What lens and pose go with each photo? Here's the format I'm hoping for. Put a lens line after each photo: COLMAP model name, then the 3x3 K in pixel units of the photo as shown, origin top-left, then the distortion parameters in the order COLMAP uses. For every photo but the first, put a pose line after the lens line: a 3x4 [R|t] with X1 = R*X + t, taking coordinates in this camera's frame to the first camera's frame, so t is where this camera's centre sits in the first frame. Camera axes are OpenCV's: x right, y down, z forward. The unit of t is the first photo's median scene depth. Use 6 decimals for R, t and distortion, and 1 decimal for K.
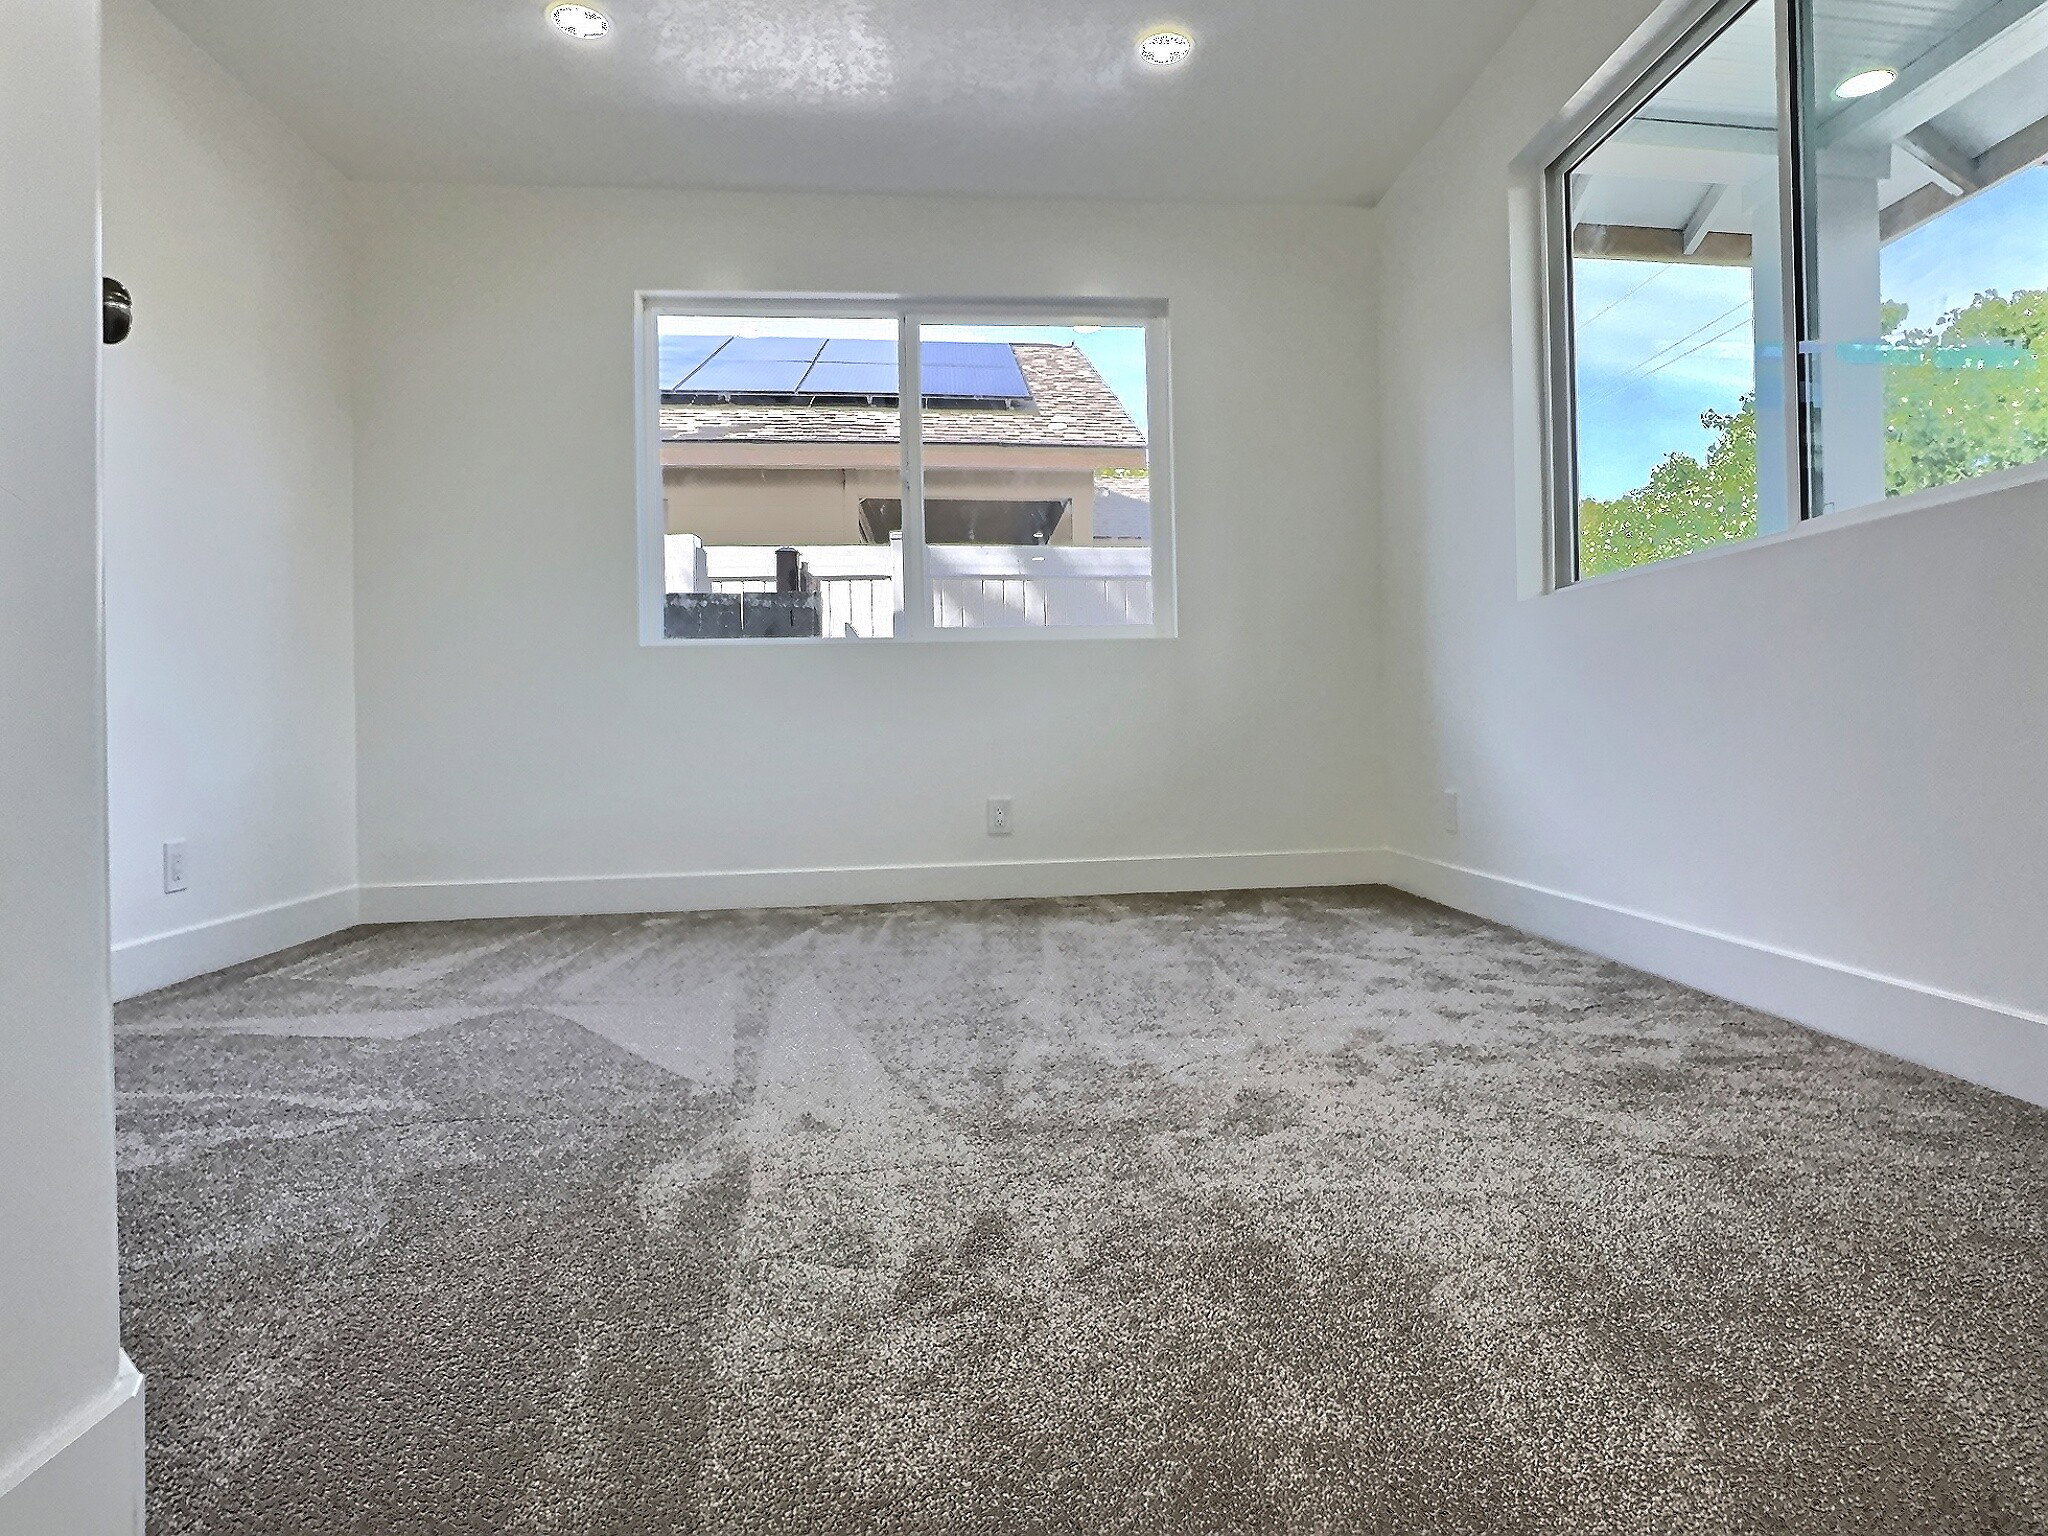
lens RADIAL K [[1059.7, 0, 1024.0], [0, 1059.7, 768.0], [0, 0, 1]] dist [-0.003895, -0.001071]
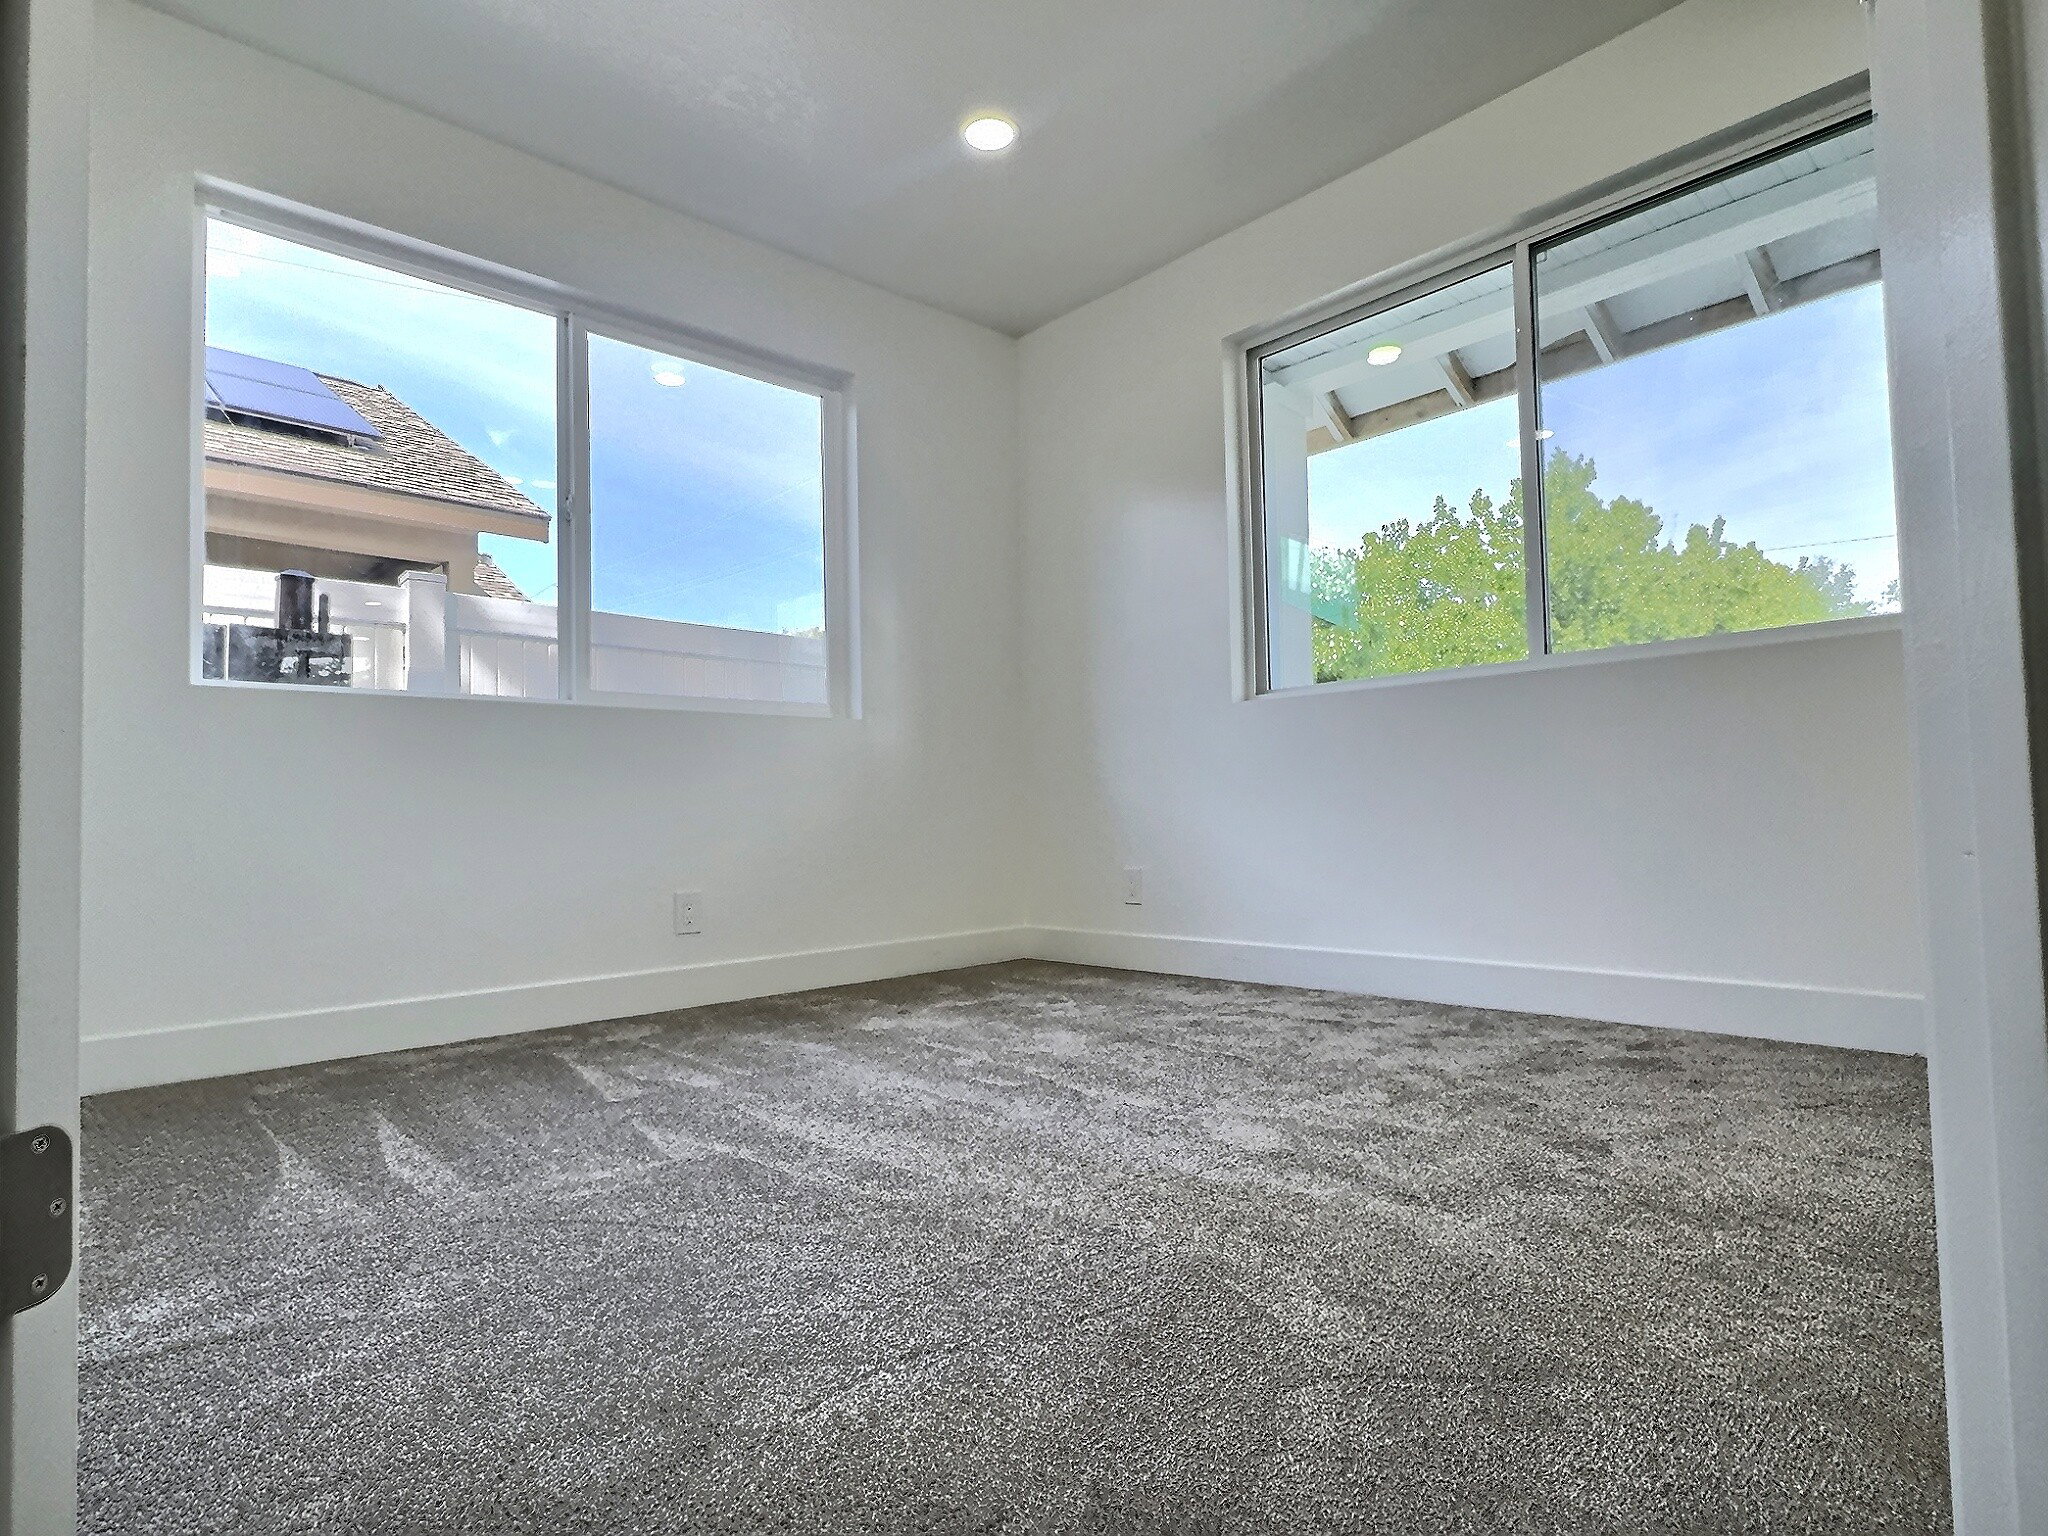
lens RADIAL K [[1049.4, 0, 949.7], [0, 1049.4, 834.5], [0, 0, 1]] dist [-0.016961, -0.000362]
pose [[0.812232, -0.008644, 0.583270, -0.357002], [0.026557, 0.999401, -0.022172, 0.004685], [-0.582729, 0.033499, 0.811976, 0.178934]]
